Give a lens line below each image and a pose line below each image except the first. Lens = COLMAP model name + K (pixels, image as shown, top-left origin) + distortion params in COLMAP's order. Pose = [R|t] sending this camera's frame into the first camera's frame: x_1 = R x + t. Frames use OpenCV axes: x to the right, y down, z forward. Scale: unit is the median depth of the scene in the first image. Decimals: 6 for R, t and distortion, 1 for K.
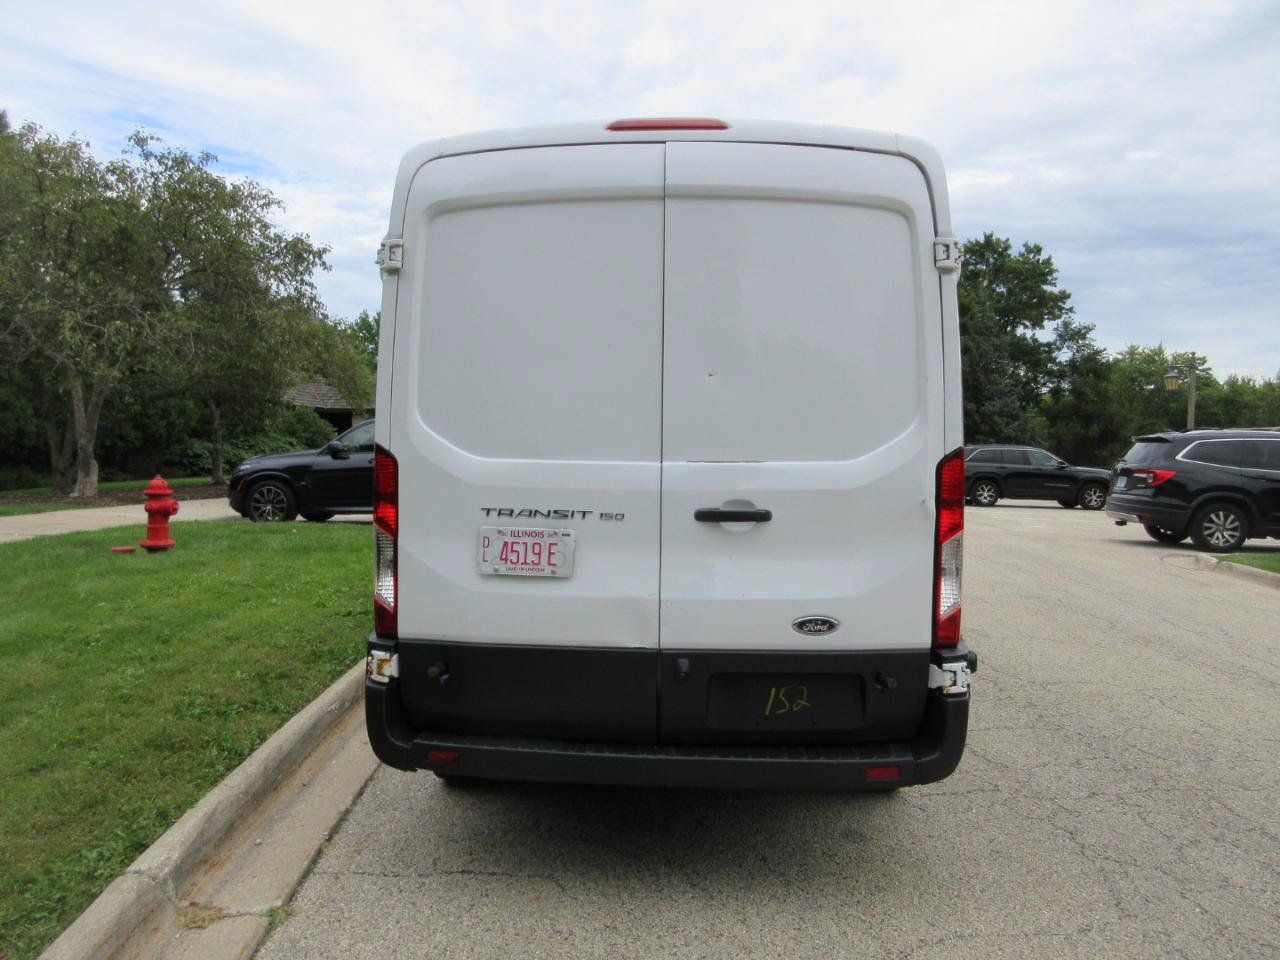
lens RADIAL K [[962.2, 0, 642.1], [0, 962.2, 479.9], [0, 0, 1]] dist [0.004186, 0.006028]
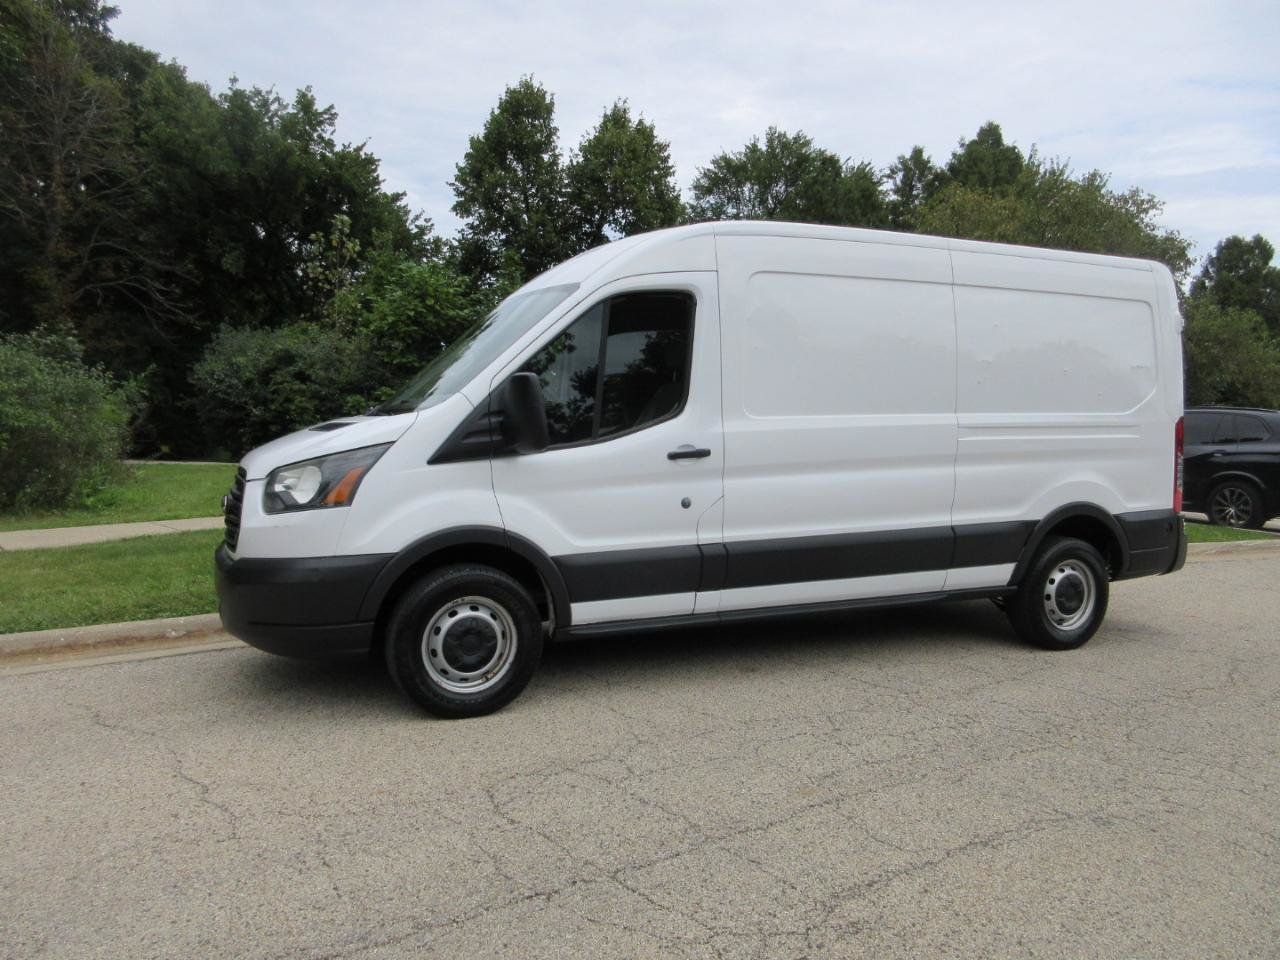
lens RADIAL K [[962.2, 0, 639.9], [0, 962.2, 476.1], [0, 0, 1]] dist [0.004186, 0.006028]
pose [[0.483221, 0.056784, -0.873655, 1.657648], [-0.062825, 0.997571, 0.030089, 0.043399], [0.873241, 0.040348, 0.485615, 0.136525]]
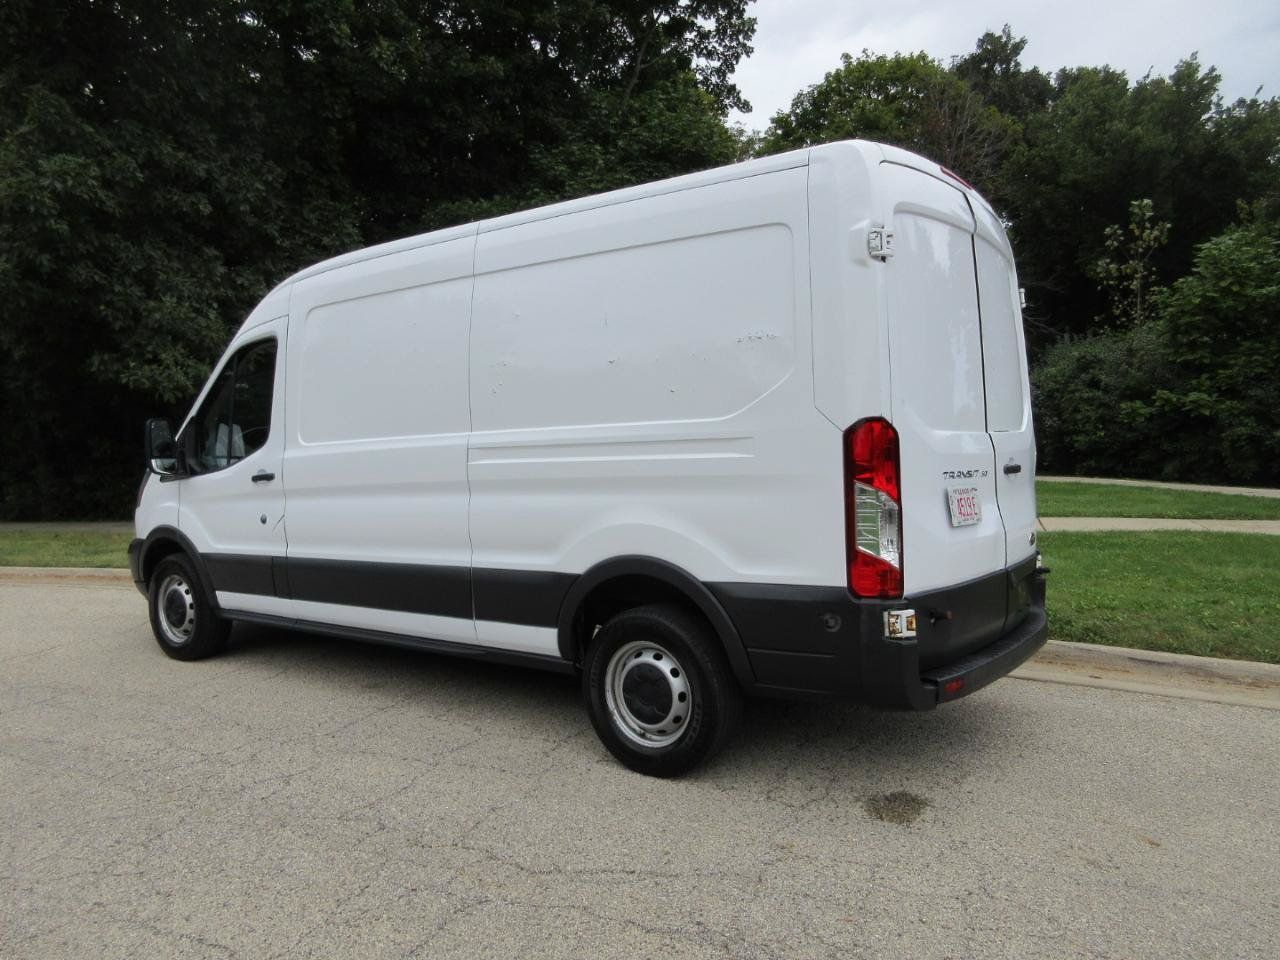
lens RADIAL K [[962.2, 0, 641.6], [0, 962.2, 481.7], [0, 0, 1]] dist [0.004186, 0.006028]
pose [[-0.528708, 0.052415, -0.847184, 1.481377], [-0.029208, 0.996377, 0.079873, -0.103260], [0.848301, 0.066975, -0.525262, 2.504101]]
